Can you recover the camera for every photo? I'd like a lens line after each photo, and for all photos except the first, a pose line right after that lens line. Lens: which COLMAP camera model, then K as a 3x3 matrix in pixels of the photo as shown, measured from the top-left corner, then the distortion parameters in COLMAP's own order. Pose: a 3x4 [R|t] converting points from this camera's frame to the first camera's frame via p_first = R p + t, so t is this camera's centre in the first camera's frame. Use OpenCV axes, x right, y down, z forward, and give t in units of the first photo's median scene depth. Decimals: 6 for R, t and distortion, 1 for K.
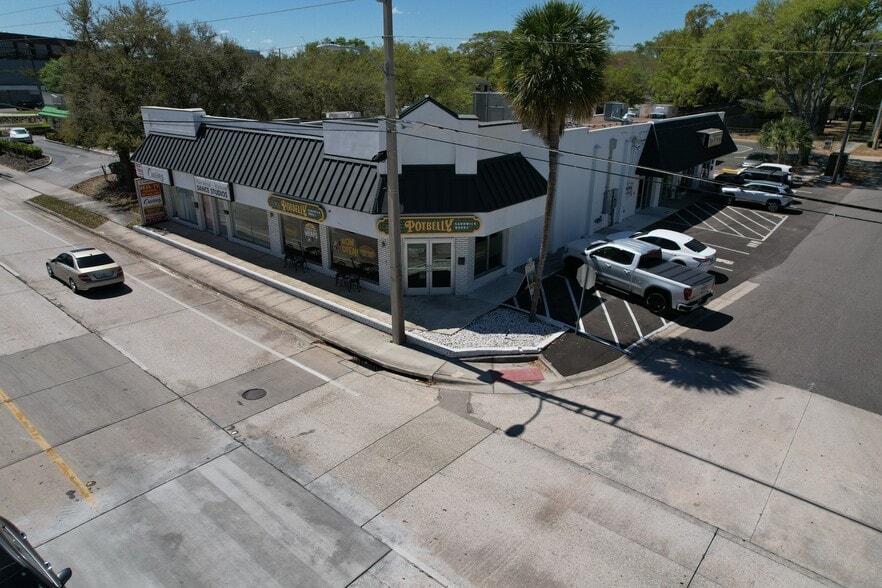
lens RADIAL K [[564.0, 0, 443.7], [0, 564.0, 297.2], [0, 0, 1]] dist [-0.079864, 0.072120]
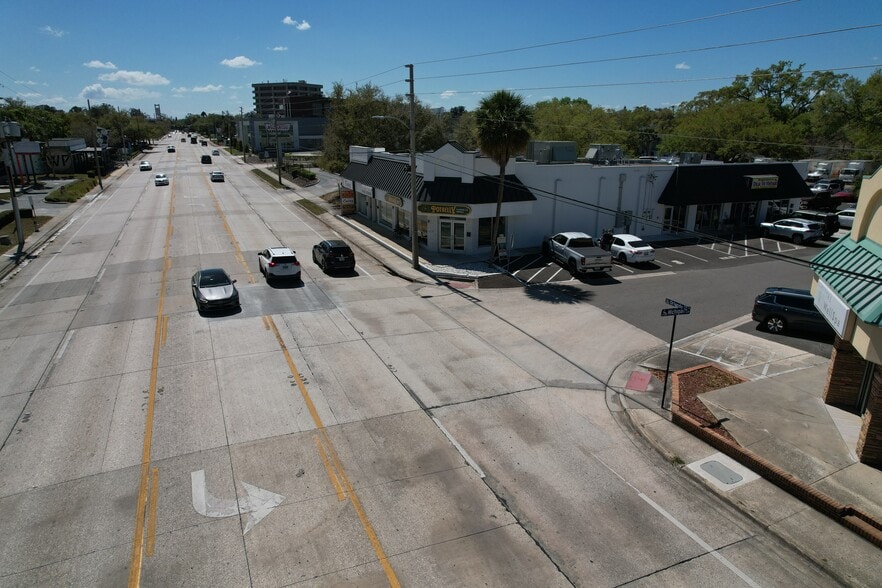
lens RADIAL K [[564.0, 0, 443.7], [0, 564.0, 297.2], [0, 0, 1]] dist [-0.079864, 0.072120]
pose [[0.899958, 0.125612, -0.417489, 0.718757], [-0.161522, 0.985516, -0.051668, 0.230568], [0.404951, 0.113932, 0.907212, -0.583197]]
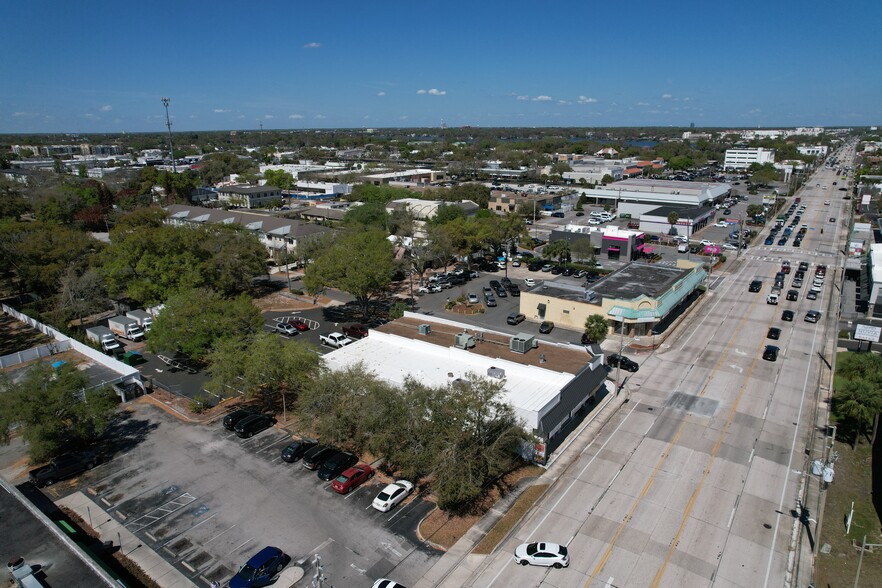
lens RADIAL K [[564.0, 0, 443.7], [0, 564.0, 297.2], [0, 0, 1]] dist [-0.079864, 0.072120]
pose [[-0.073409, -0.296414, 0.952234, -3.320790], [0.383621, 0.872953, 0.301309, -2.061016], [-0.920568, 0.387416, 0.049628, 1.509059]]
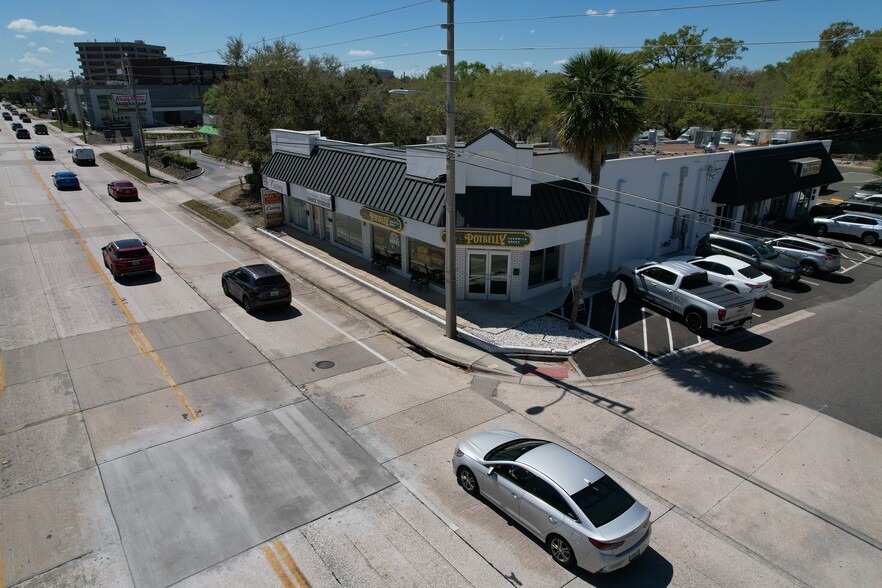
lens RADIAL K [[564.0, 0, 443.7], [0, 564.0, 297.2], [0, 0, 1]] dist [-0.079864, 0.072120]
pose [[0.977563, 0.069939, -0.198694, 0.118853], [-0.075949, 0.996851, -0.022779, 0.023745], [0.196475, 0.037359, 0.979797, -0.136901]]
